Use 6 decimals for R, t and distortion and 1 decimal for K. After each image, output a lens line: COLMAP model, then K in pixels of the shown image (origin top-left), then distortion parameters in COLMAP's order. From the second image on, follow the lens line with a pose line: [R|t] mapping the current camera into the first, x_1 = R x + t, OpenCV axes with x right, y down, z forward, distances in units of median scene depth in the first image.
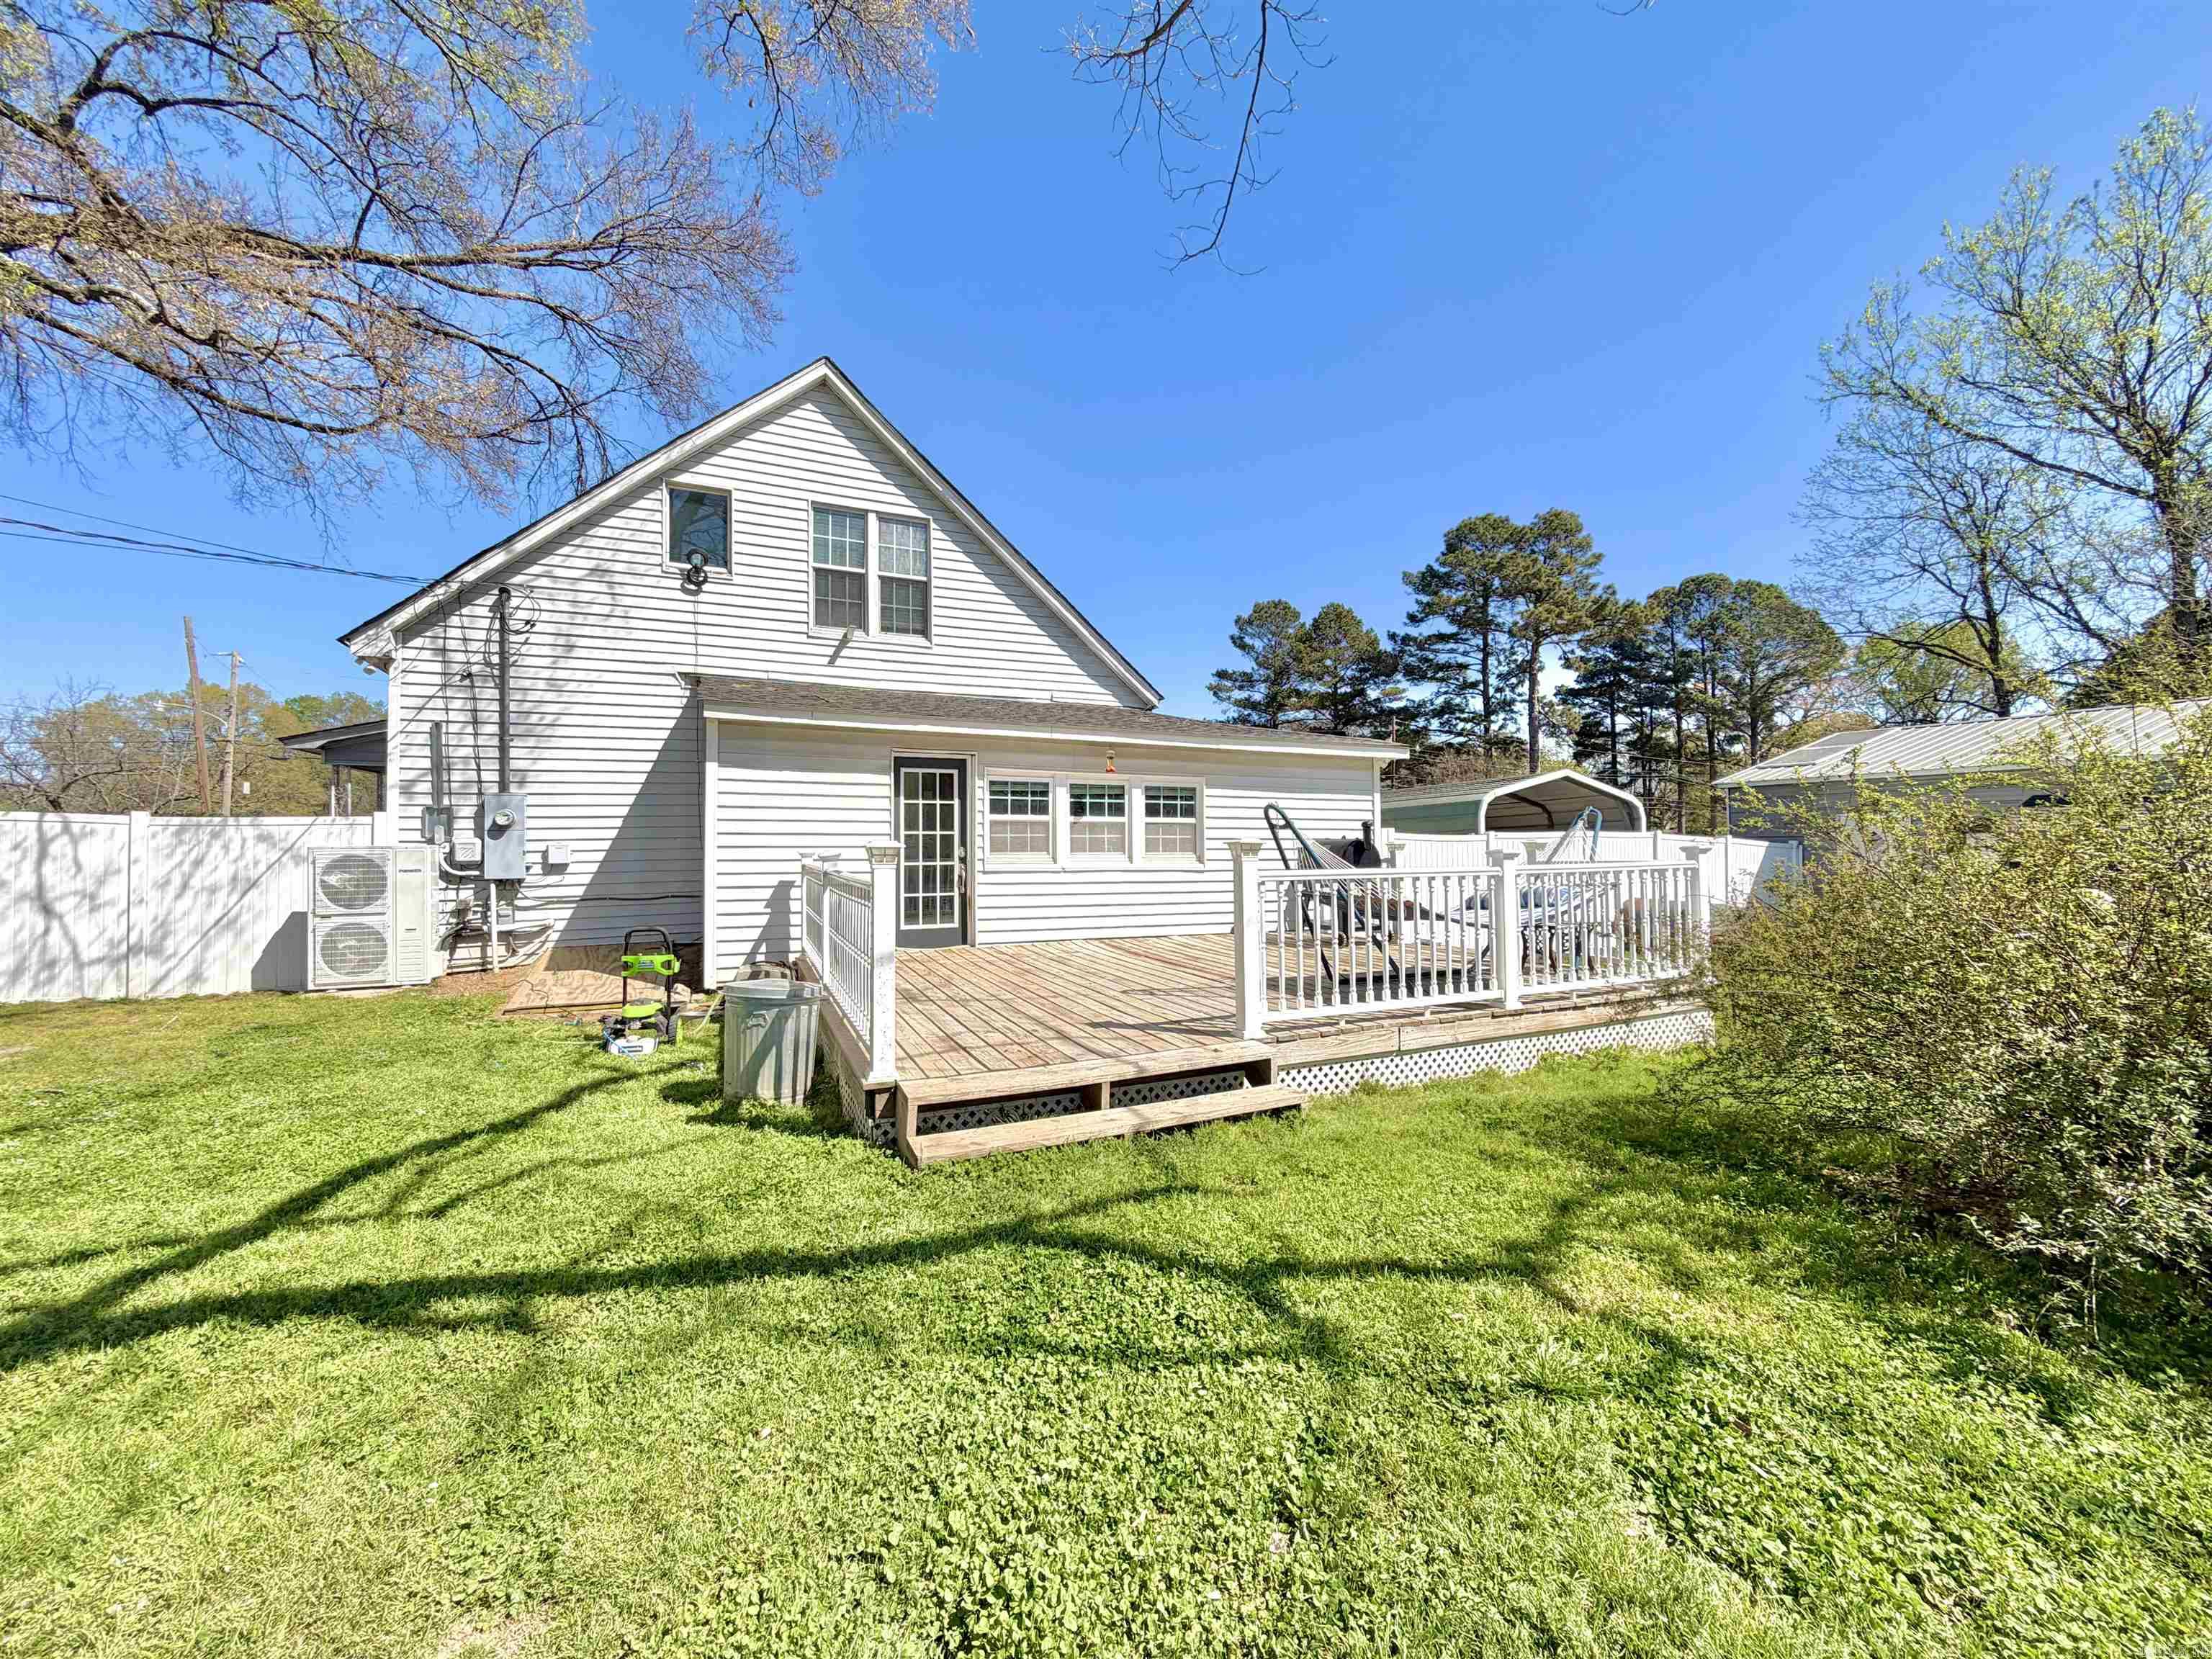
lens RADIAL K [[880.5, 0, 1103.5], [0, 880.5, 829.5], [0, 0, 1]] dist [-0.000605, -0.000205]
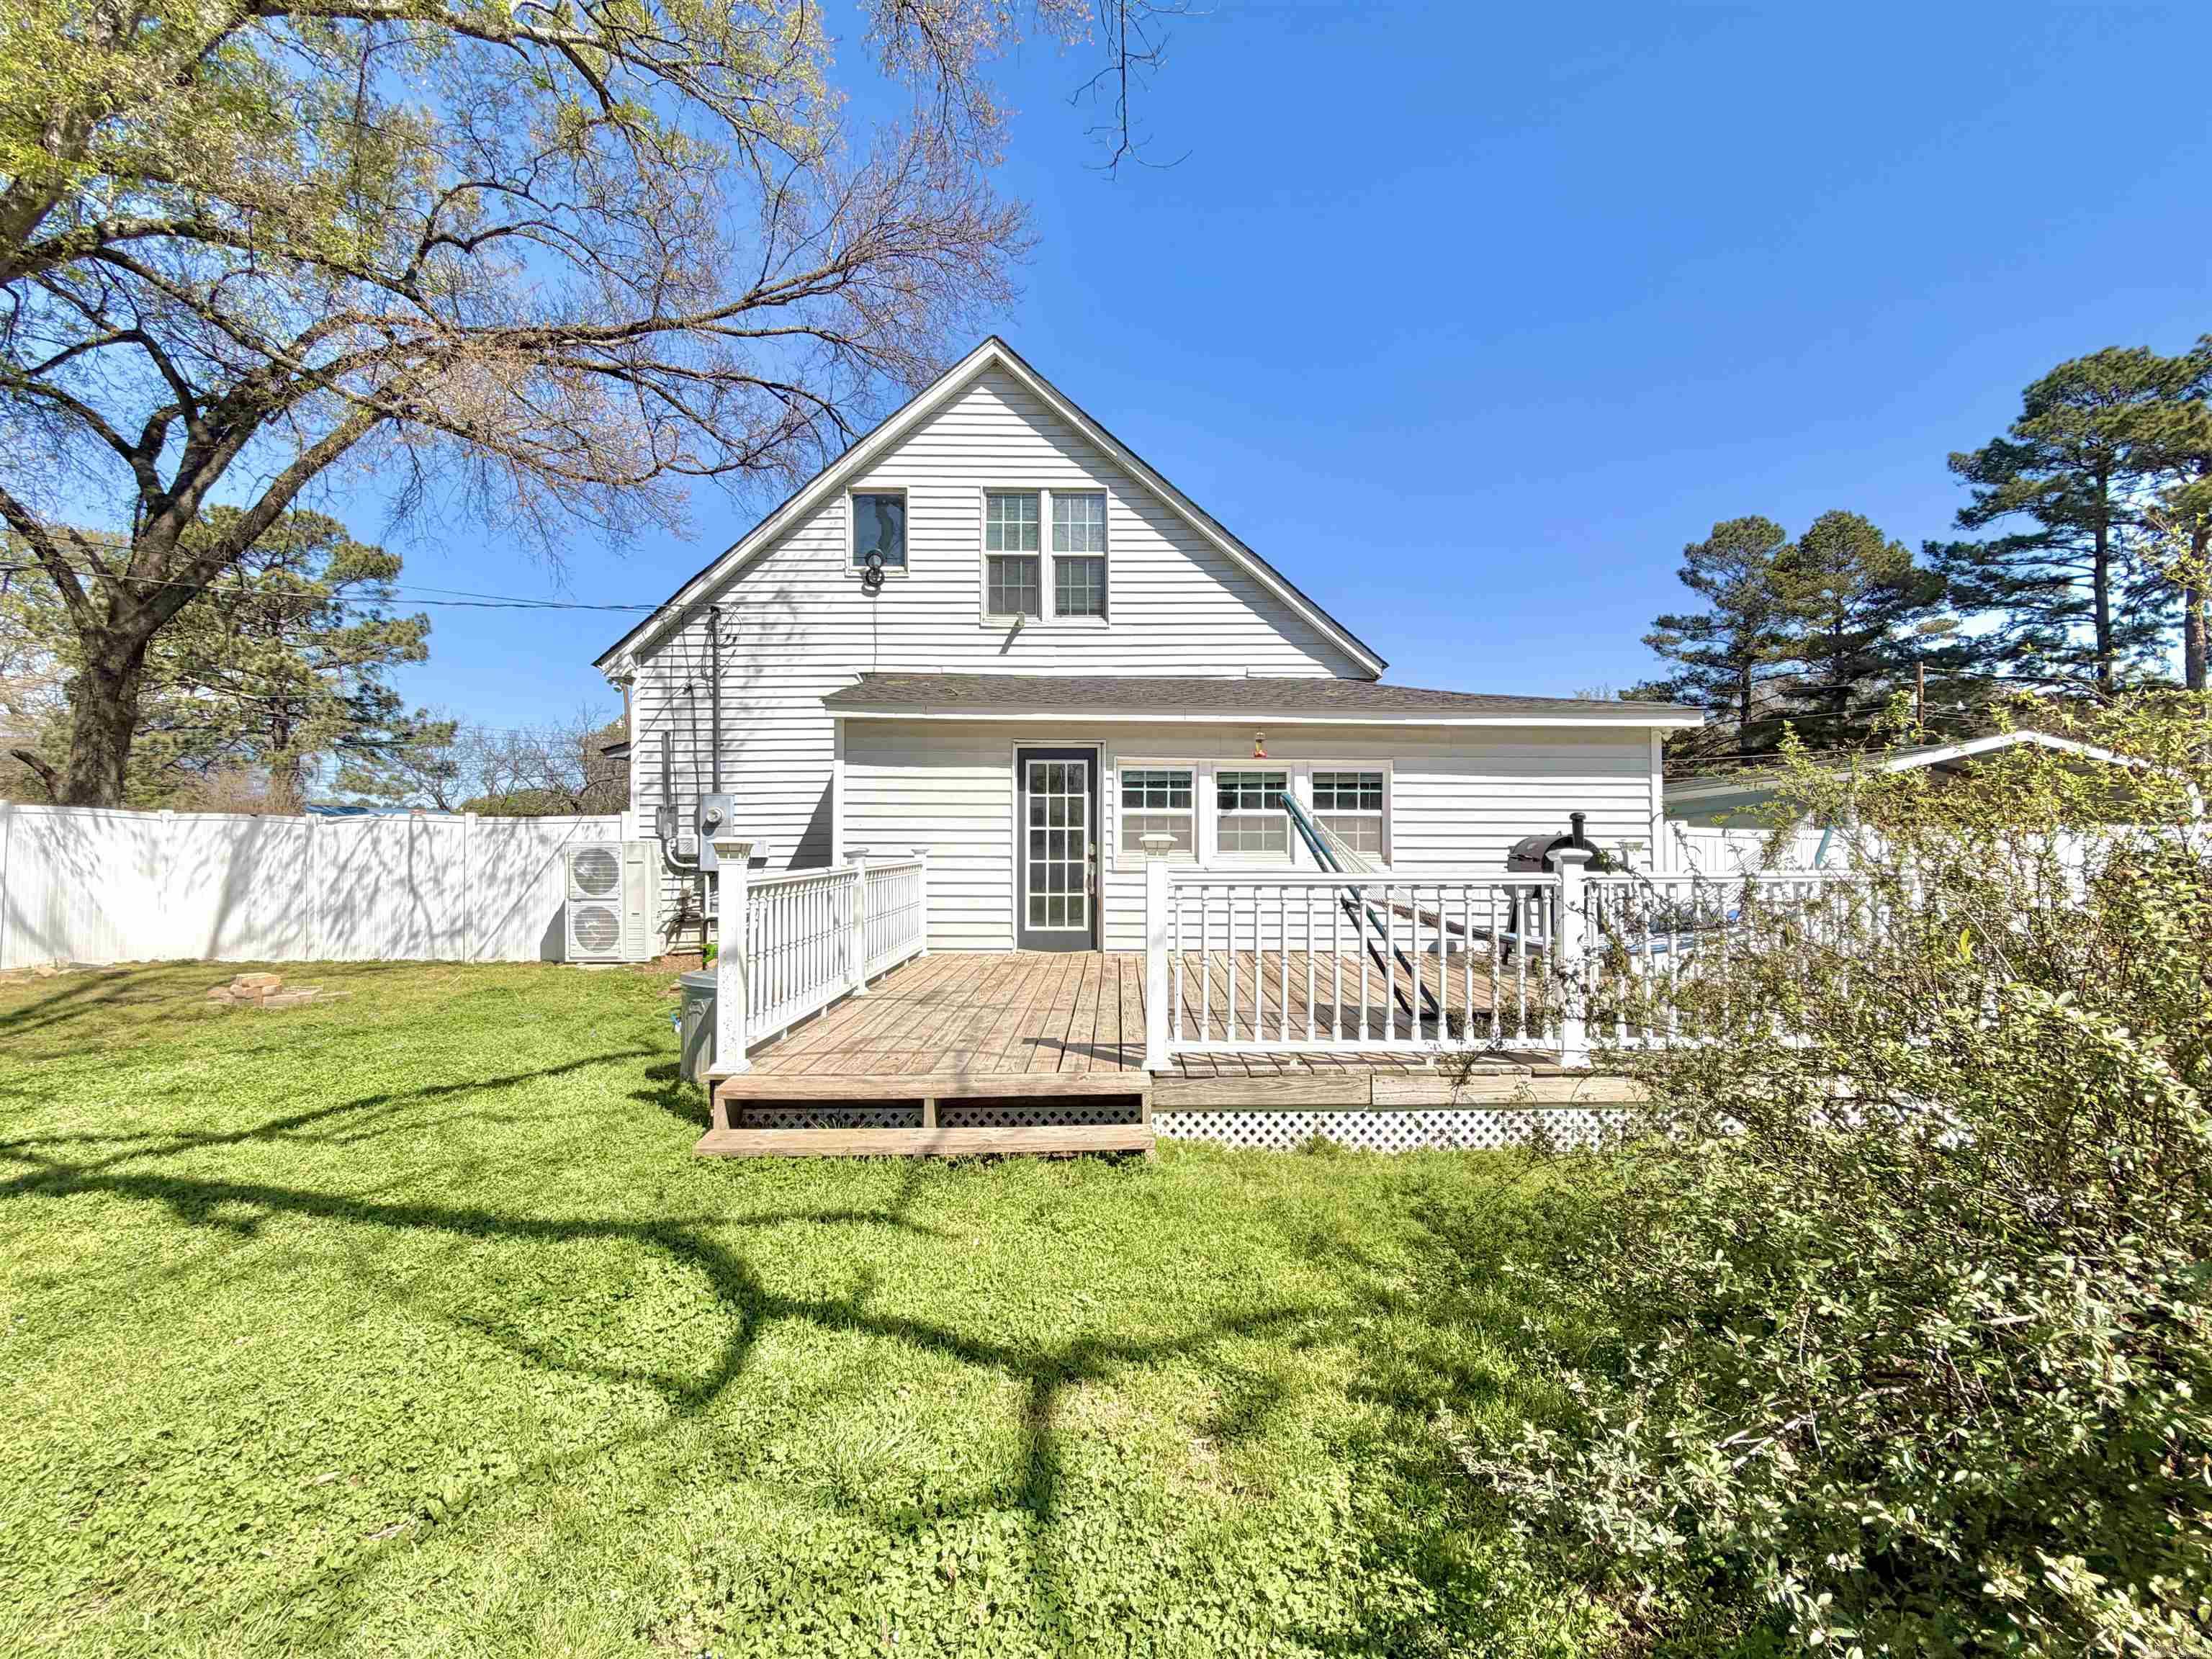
lens RADIAL K [[992.0, 0, 1112.9], [0, 992.0, 830.0], [0, 0, 1]] dist [0.001528, -0.001932]
pose [[0.919489, -0.001824, -0.393111, 0.249311], [0.004133, 0.999979, 0.005027, 0.000299], [0.393093, -0.006247, 0.919477, 0.051175]]
